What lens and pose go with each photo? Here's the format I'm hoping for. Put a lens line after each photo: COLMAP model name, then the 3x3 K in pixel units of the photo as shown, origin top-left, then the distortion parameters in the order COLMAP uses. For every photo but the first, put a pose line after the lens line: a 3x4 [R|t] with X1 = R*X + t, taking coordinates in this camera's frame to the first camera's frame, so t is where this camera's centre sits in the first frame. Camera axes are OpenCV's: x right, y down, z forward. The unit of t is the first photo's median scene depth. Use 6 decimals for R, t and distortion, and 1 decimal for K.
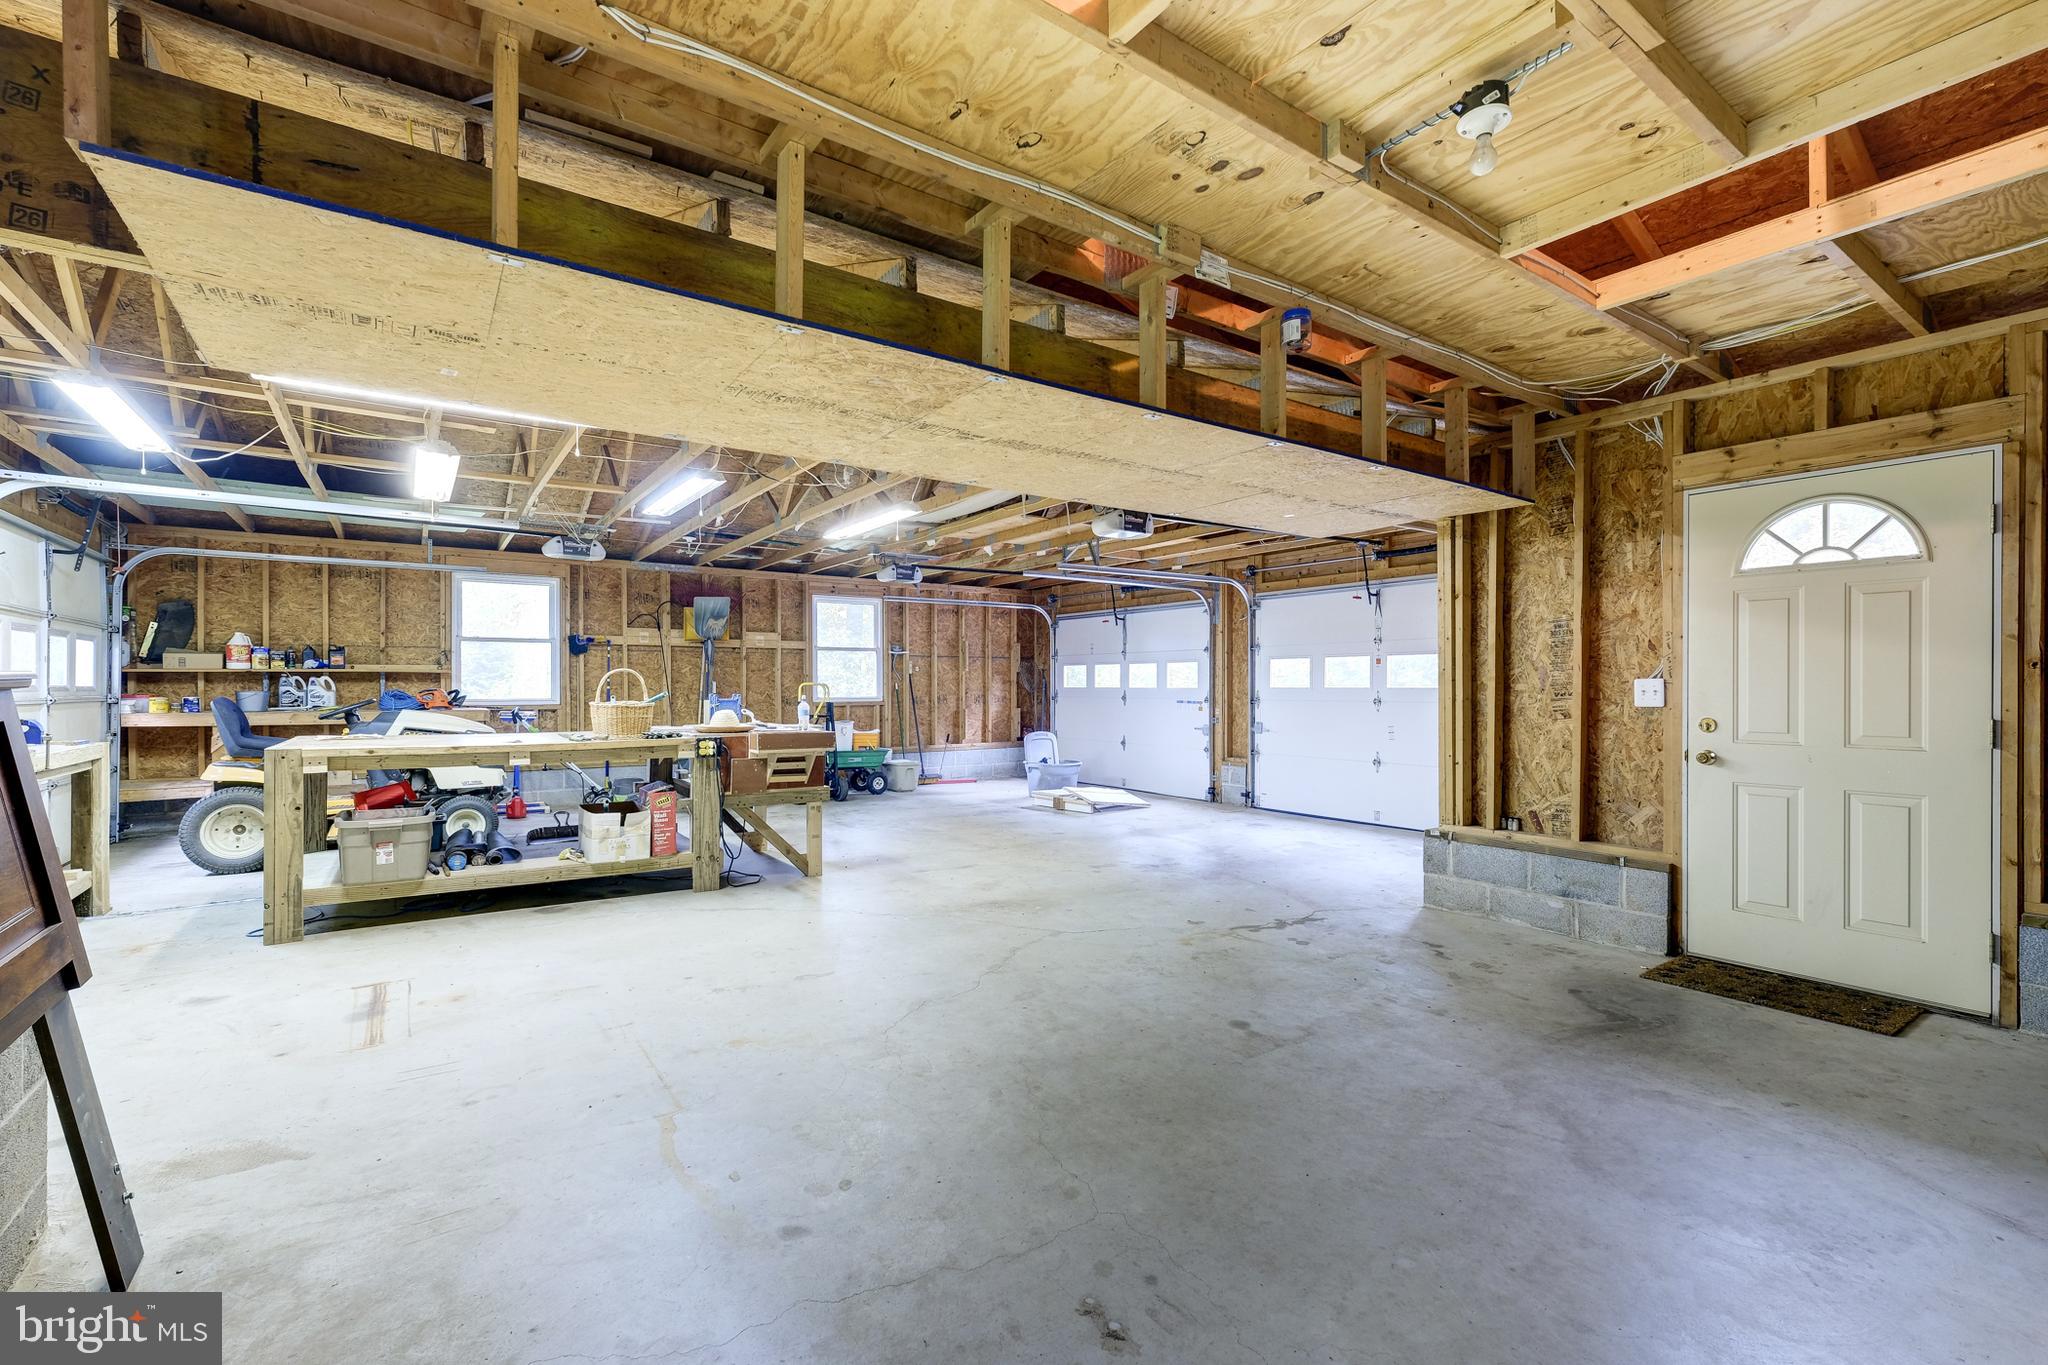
lens RADIAL K [[902.8, 0, 1023.7], [0, 902.8, 681.4], [0, 0, 1]] dist [0.003349, 0.000014]
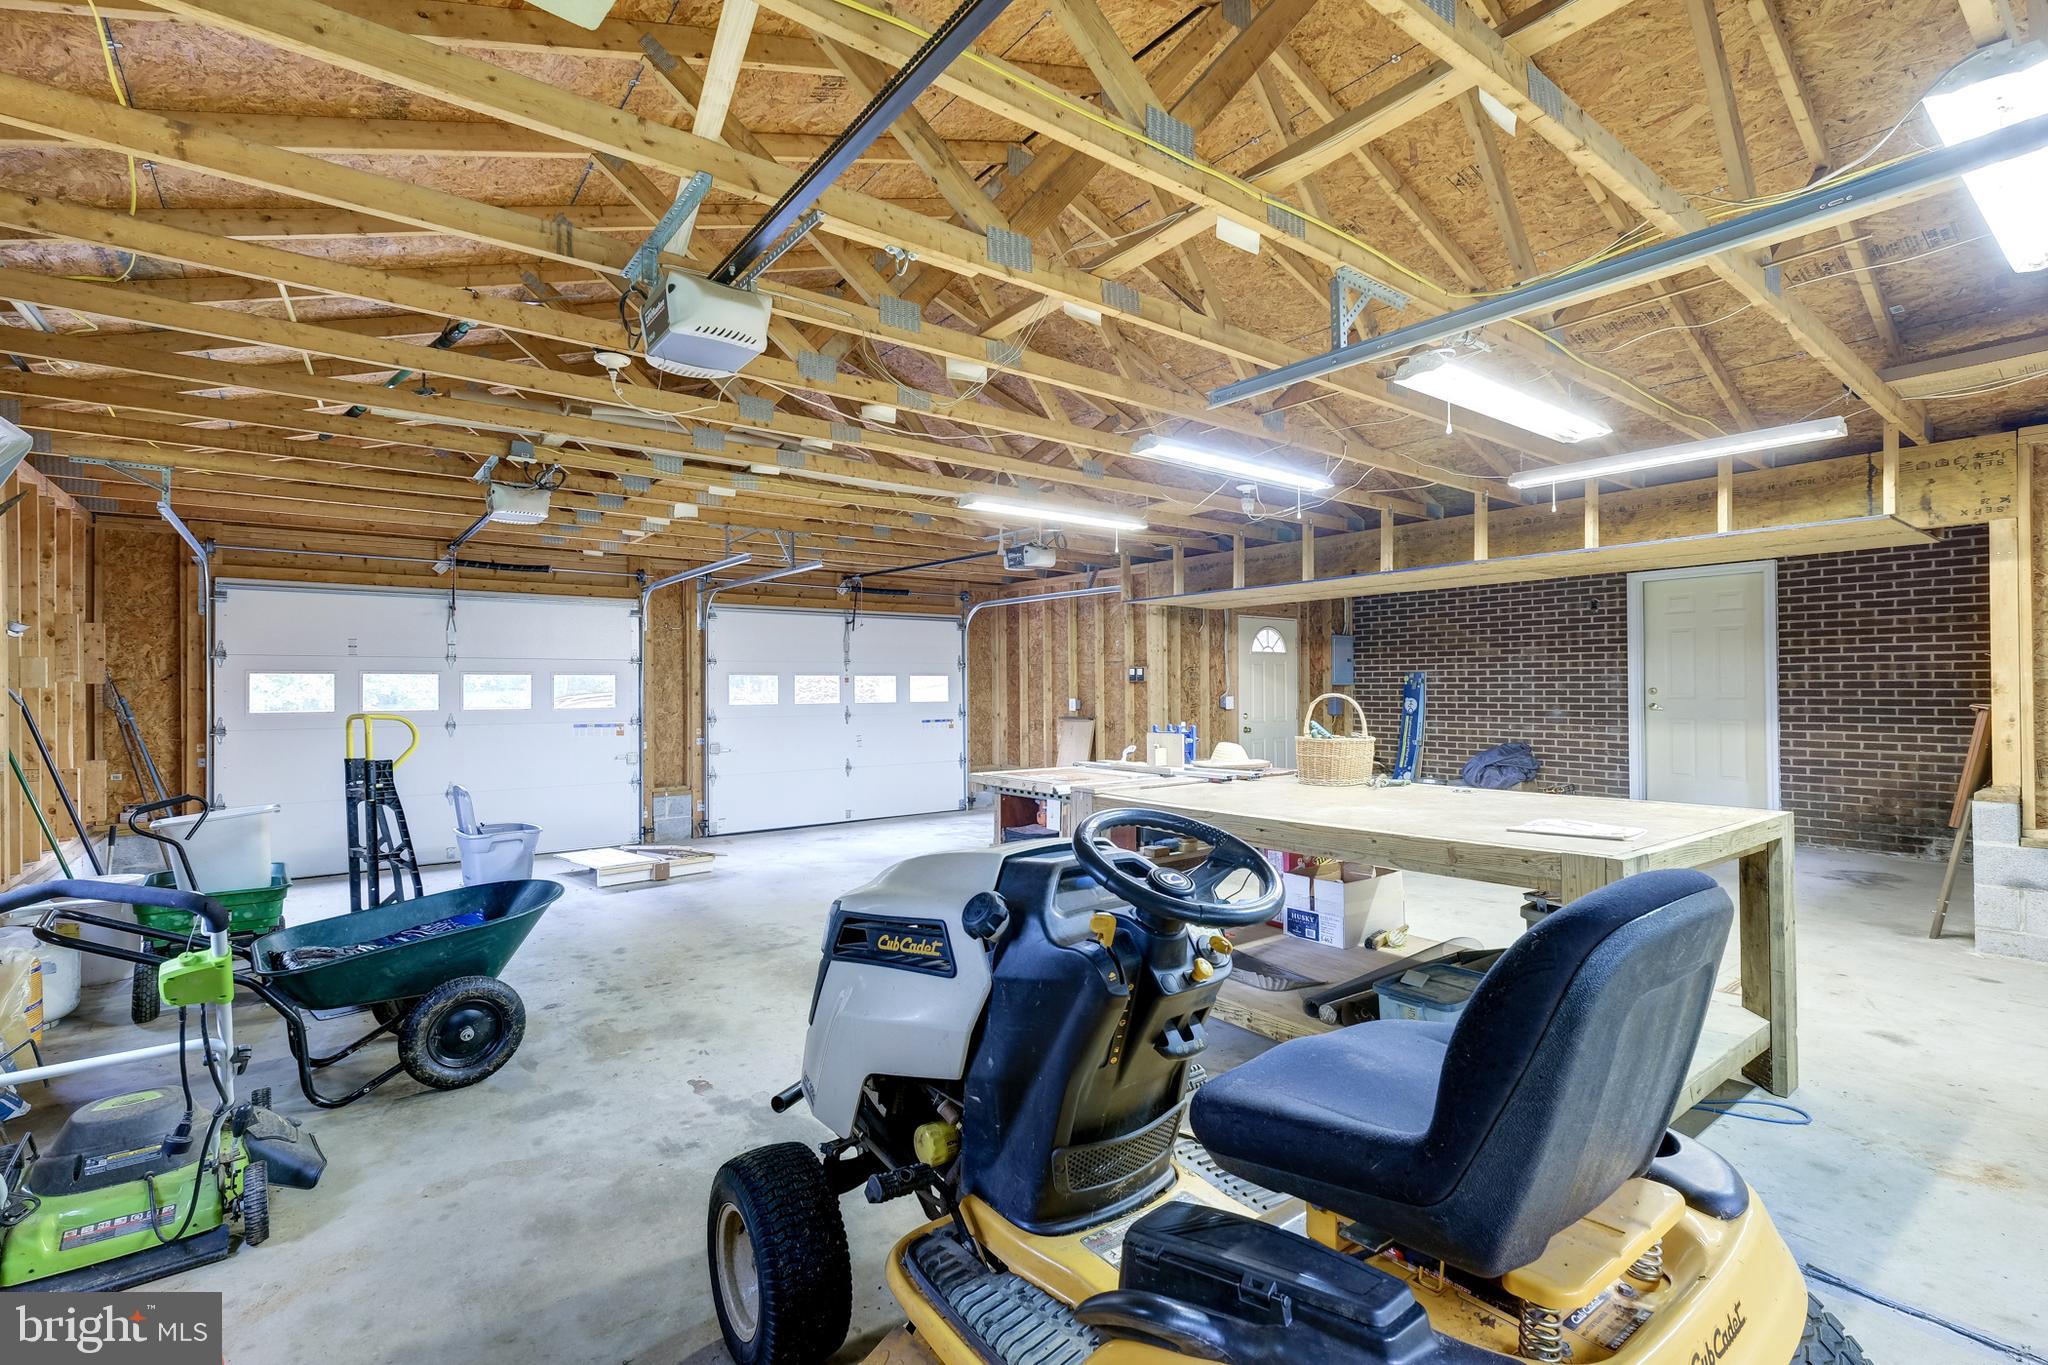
lens RADIAL K [[902.8, 0, 1011.6], [0, 902.8, 691.8], [0, 0, 1]] dist [0.003349, 0.000014]
pose [[-0.038891, 0.010992, 0.999183, -0.807149], [0.004922, 0.999929, -0.010809, 0.004701], [-0.999231, 0.004498, -0.038943, 0.866174]]
